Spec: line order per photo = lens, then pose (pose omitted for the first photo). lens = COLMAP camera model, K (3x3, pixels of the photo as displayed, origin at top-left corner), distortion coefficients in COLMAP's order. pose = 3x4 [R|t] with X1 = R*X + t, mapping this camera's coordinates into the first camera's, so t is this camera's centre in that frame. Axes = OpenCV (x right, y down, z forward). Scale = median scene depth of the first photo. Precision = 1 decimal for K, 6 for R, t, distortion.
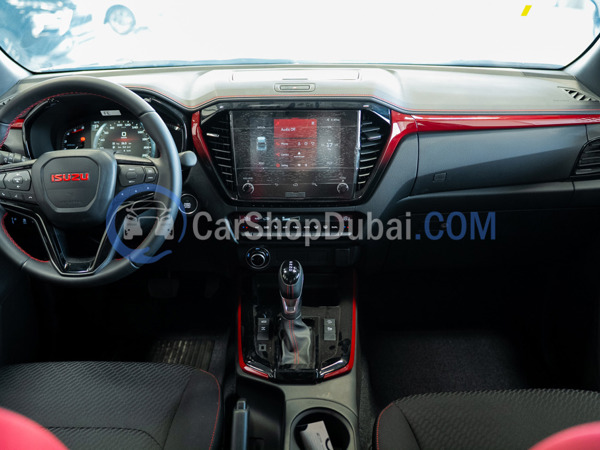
lens RADIAL K [[494.5, 0, 299.8], [0, 494.5, 222.9], [0, 0, 1]] dist [-0.072333, 0.006005]
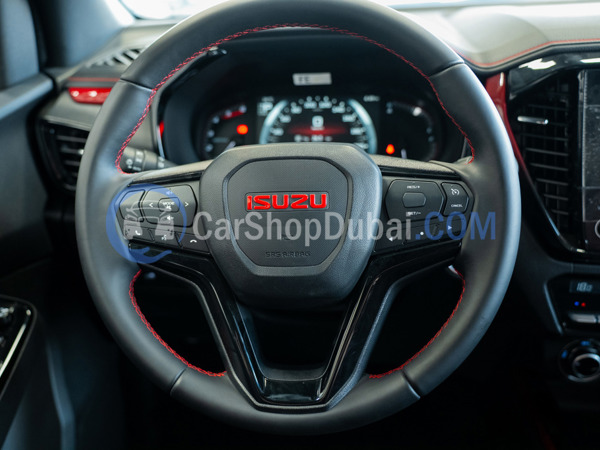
lens RADIAL K [[627.1, 0, 300.0], [0, 627.1, 226.7], [0, 0, 1]] dist [-0.014818, 0.000000]
pose [[0.993910, 0.016901, -0.108889, -0.378331], [-0.021622, 0.998870, -0.042323, -0.042490], [0.108050, 0.044419, 0.993153, 0.385415]]
